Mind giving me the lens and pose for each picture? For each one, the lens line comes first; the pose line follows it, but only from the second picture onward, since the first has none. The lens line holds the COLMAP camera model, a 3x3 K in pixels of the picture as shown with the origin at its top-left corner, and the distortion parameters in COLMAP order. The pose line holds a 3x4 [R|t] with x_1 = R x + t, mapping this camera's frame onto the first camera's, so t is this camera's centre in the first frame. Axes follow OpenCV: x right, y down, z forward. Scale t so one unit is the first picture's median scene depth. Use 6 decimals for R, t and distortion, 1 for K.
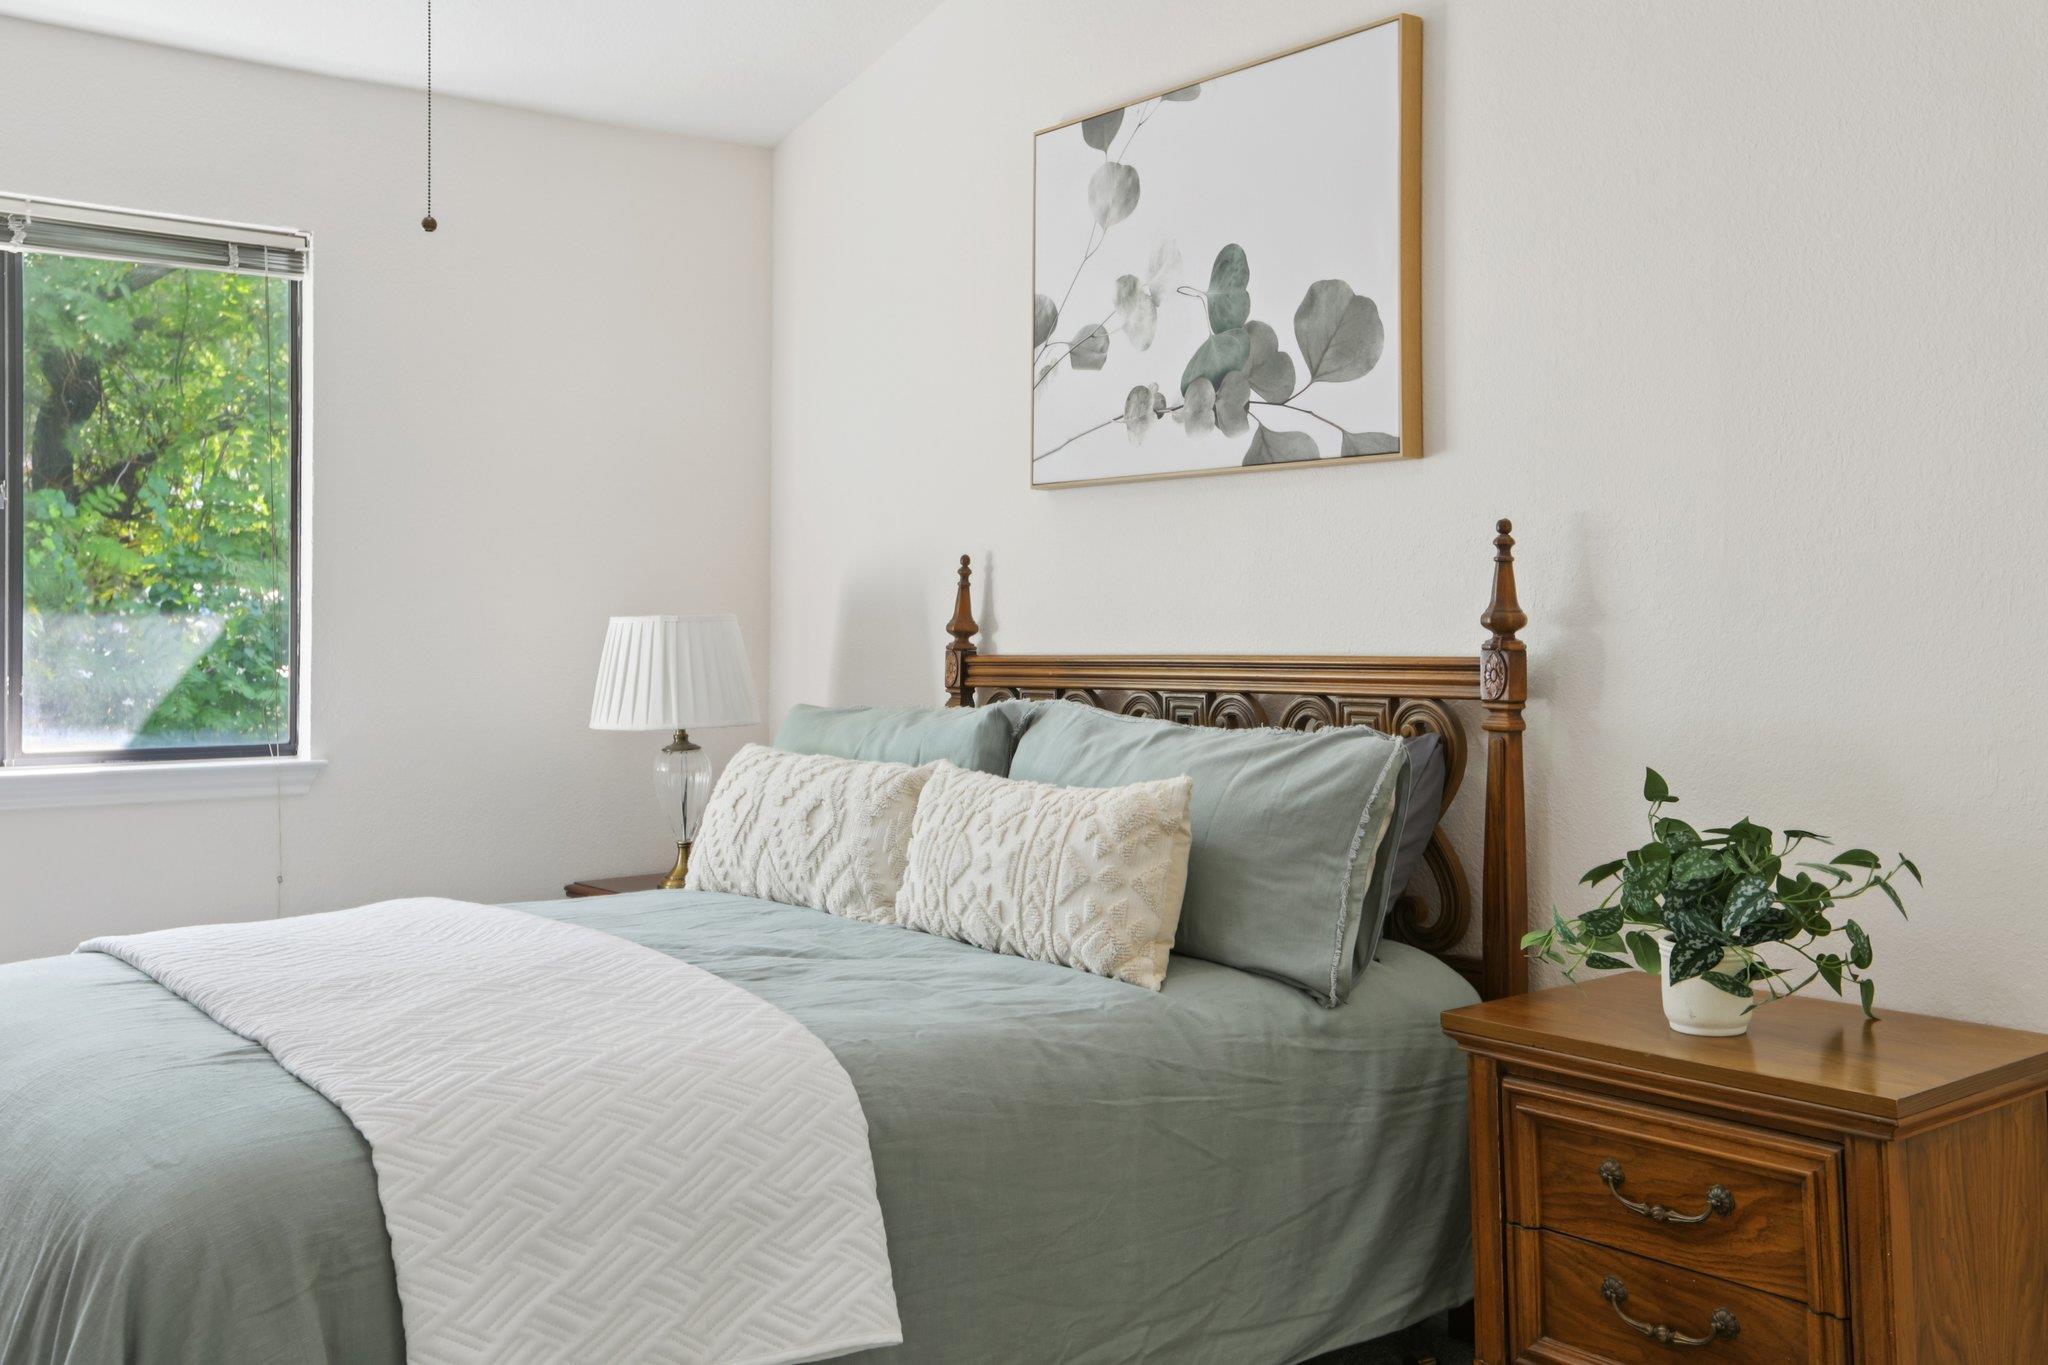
lens RADIAL K [[1945.1, 0, 1026.5], [0, 1945.1, 577.6], [0, 0, 1]] dist [0.025974, 0.035498]
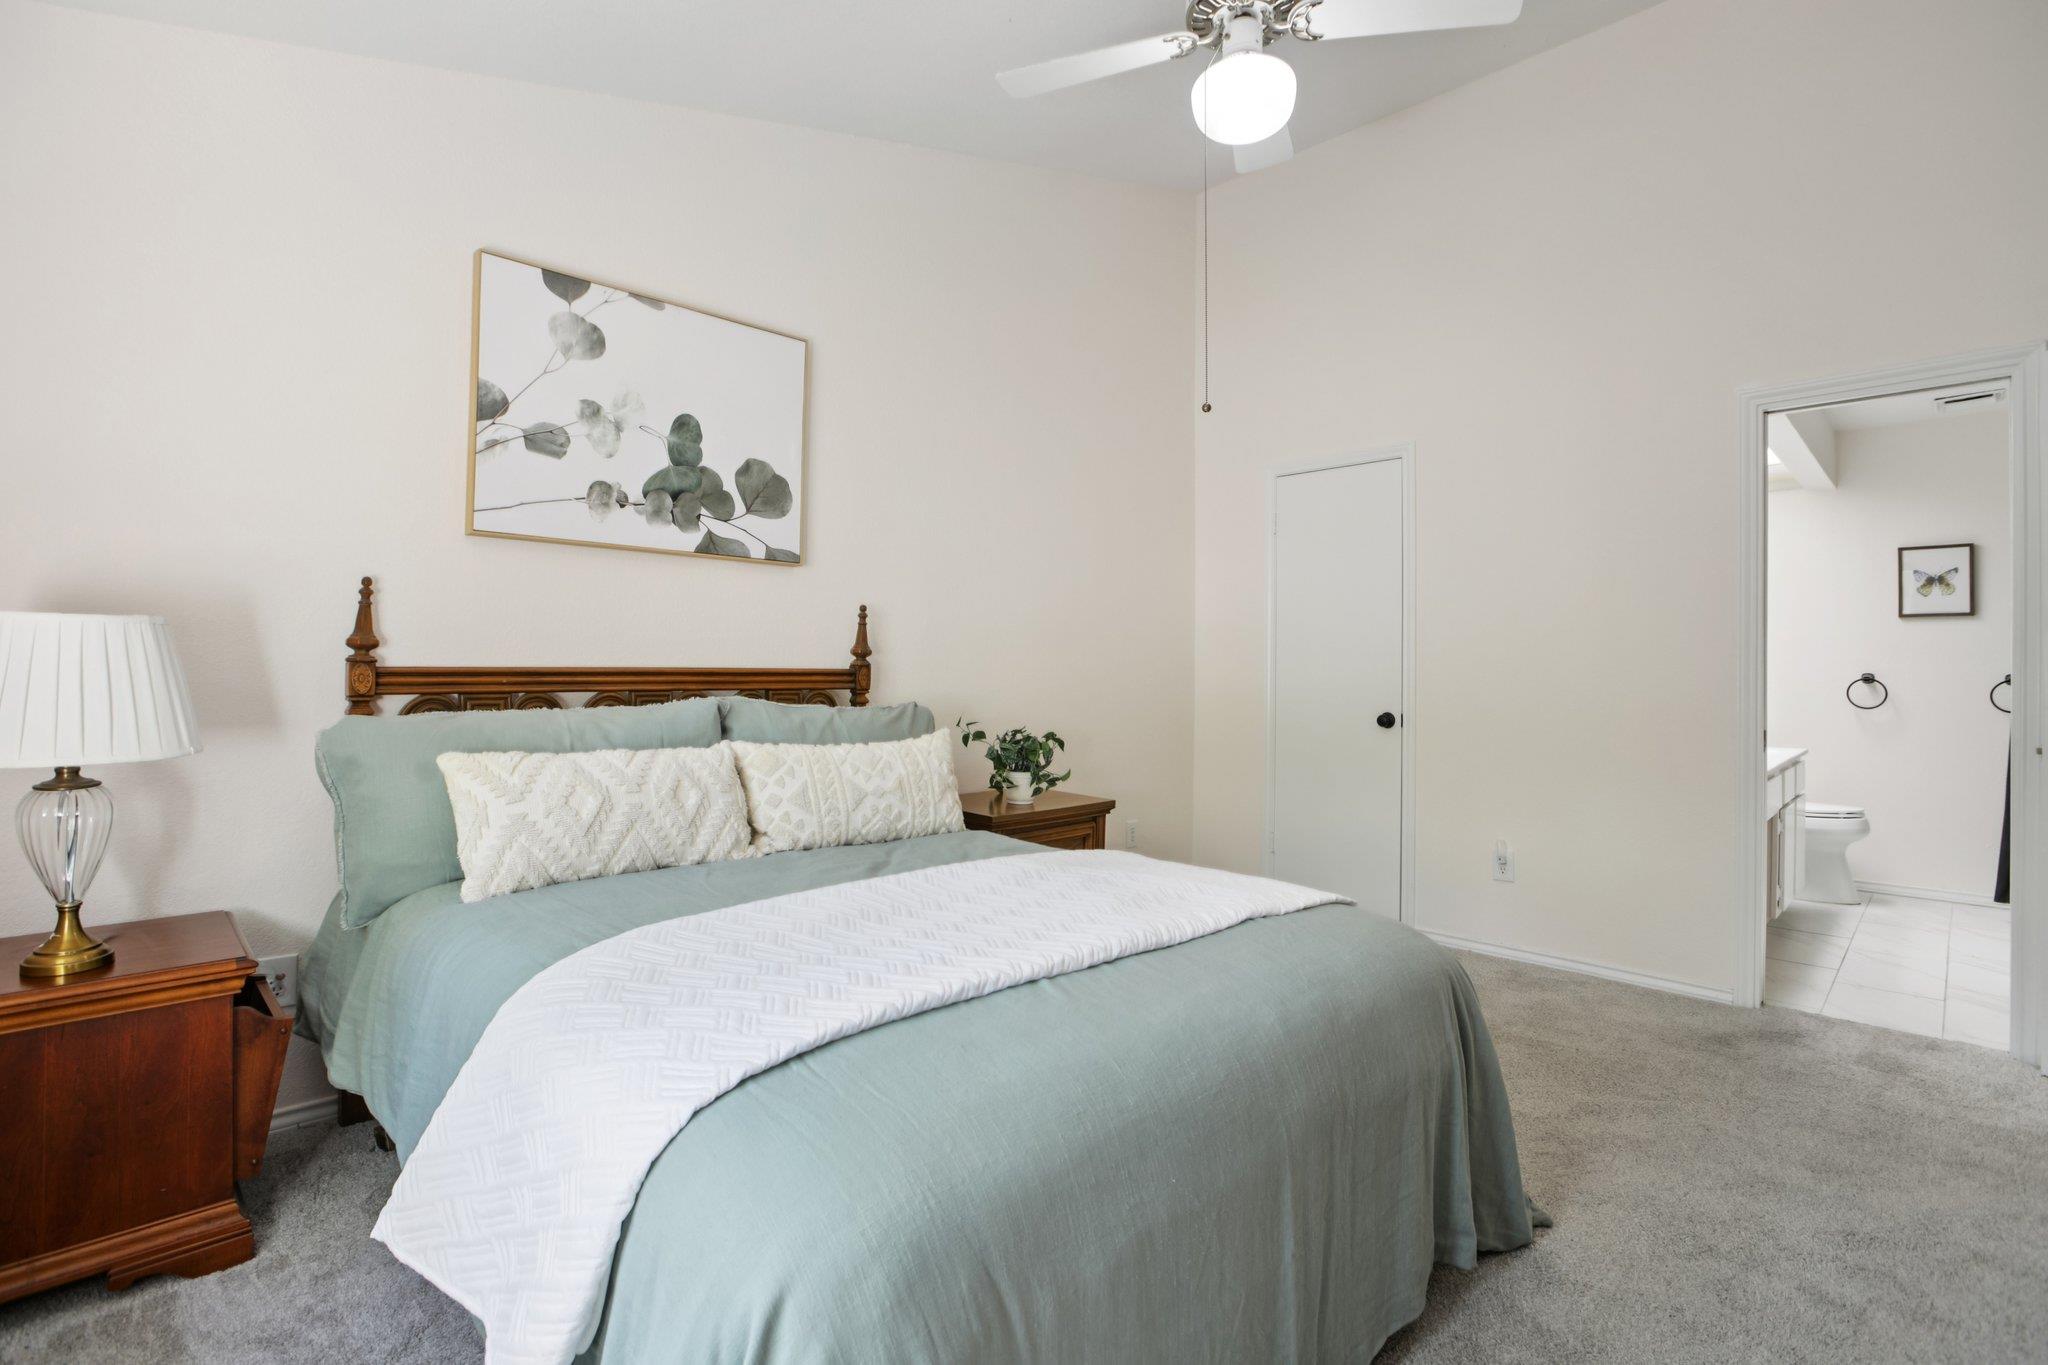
lens RADIAL K [[963.0, 0, 1017.3], [0, 963.0, 670.3], [0, 0, 1]] dist [-0.060471, 0.024862]
pose [[-0.101995, -0.000820, 0.994785, -0.705902], [-0.040125, 0.999189, -0.003291, 0.033178], [-0.993975, -0.040251, -0.101946, 0.794247]]
